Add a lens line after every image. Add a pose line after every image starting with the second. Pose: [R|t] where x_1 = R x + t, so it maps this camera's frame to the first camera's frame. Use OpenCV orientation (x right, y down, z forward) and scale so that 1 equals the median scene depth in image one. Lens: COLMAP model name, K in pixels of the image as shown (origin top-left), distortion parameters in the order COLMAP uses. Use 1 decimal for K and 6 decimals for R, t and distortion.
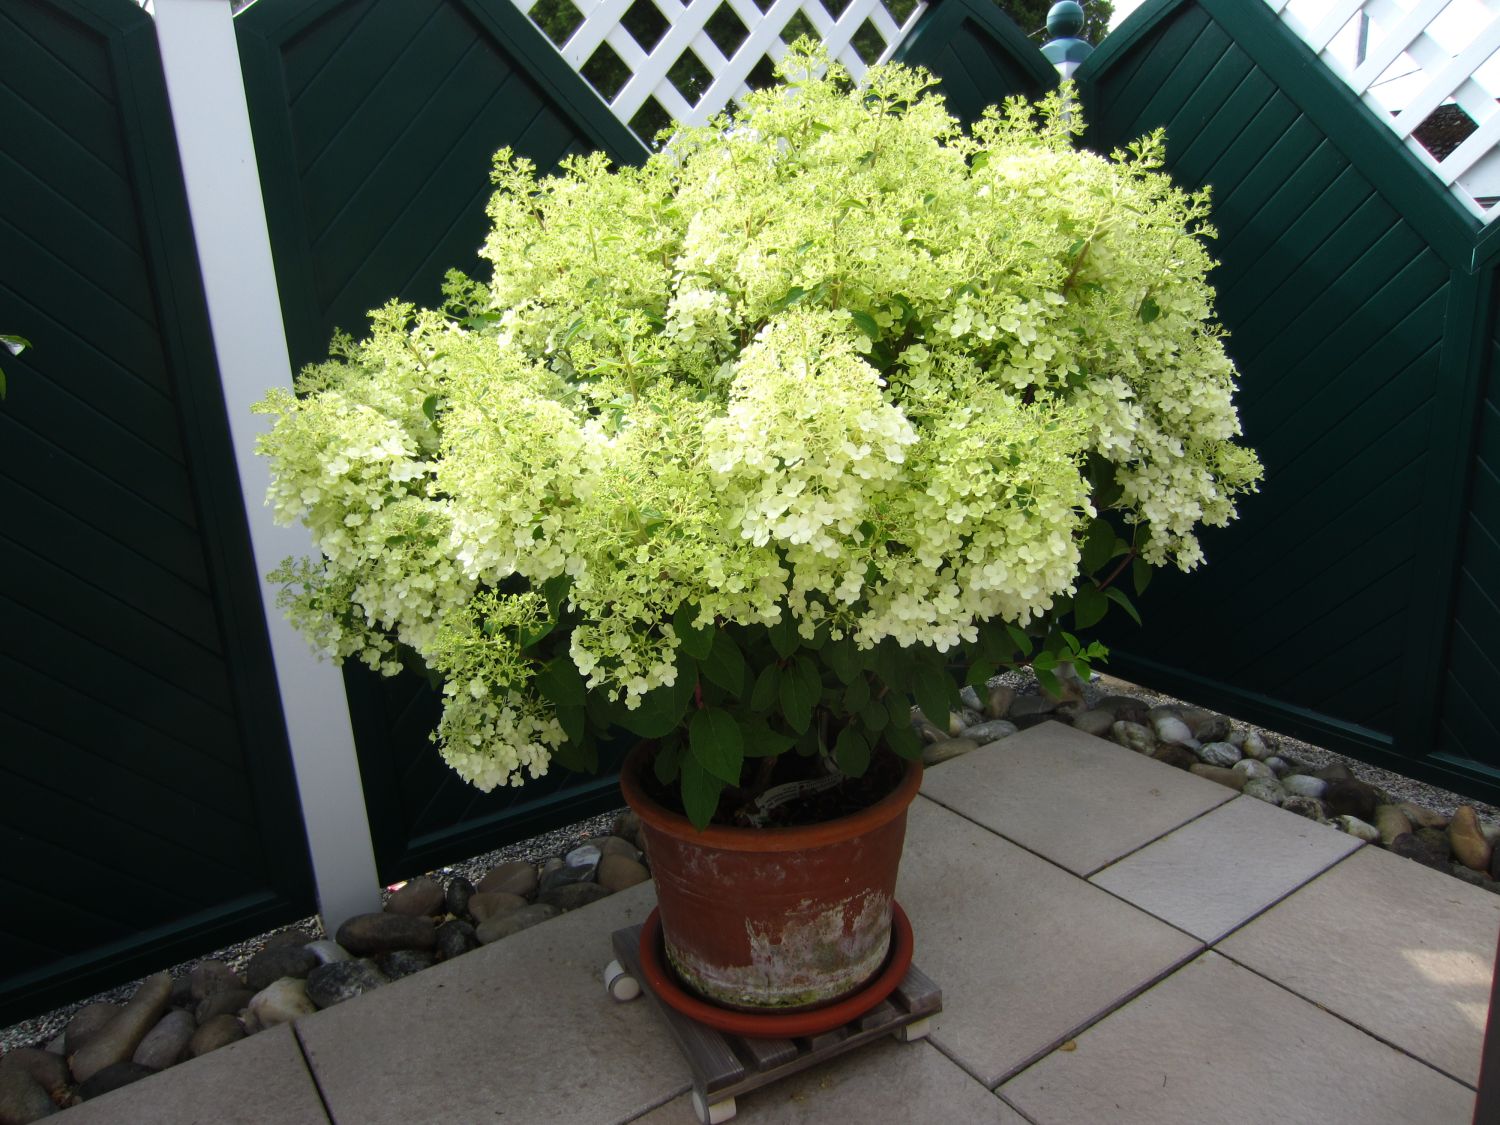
lens RADIAL K [[1083.6, 0, 745.5], [0, 1083.6, 566.6], [0, 0, 1]] dist [0.006561, 0.004089]
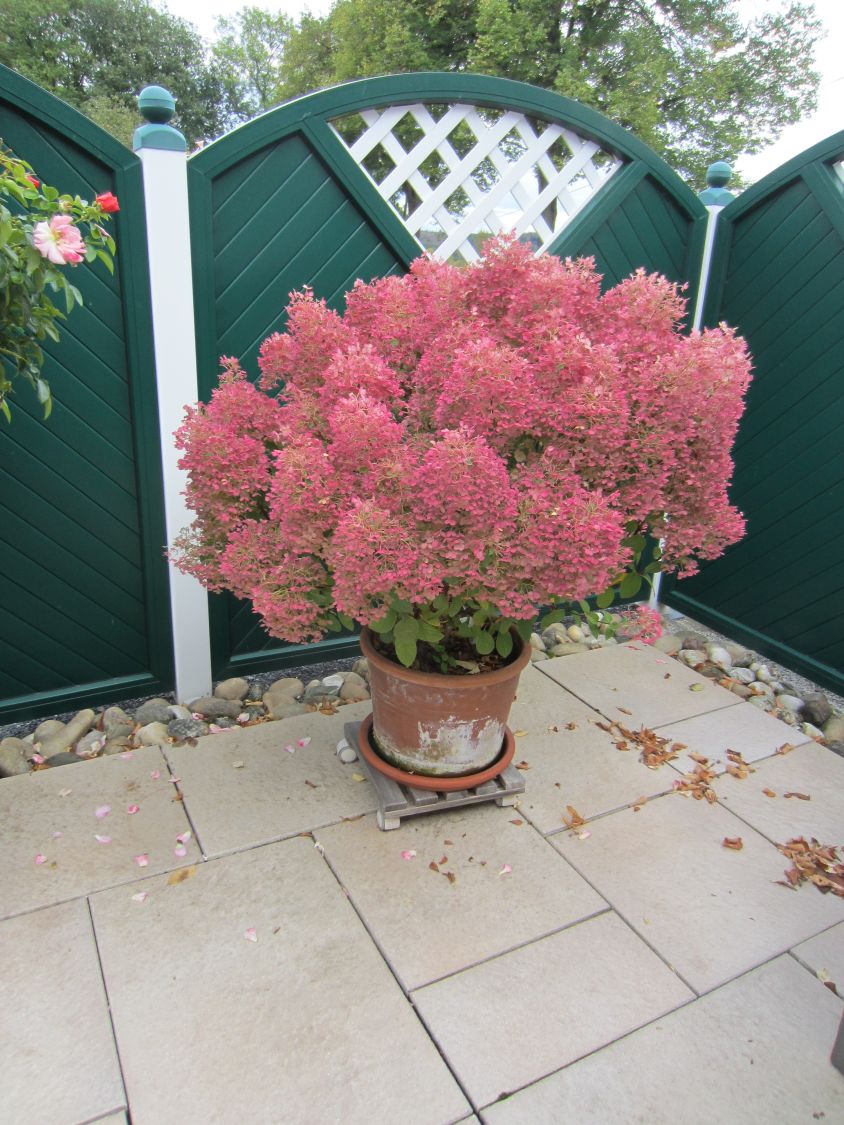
lens RADIAL K [[812.7, 0, 423.9], [0, 812.7, 560.6], [0, 0, 1]] dist [0.006561, 0.004089]
pose [[0.989469, 0.133477, -0.055983, 0.040868], [-0.128532, 0.988125, 0.084197, -0.044759], [0.066556, -0.076115, 0.994875, -0.264904]]
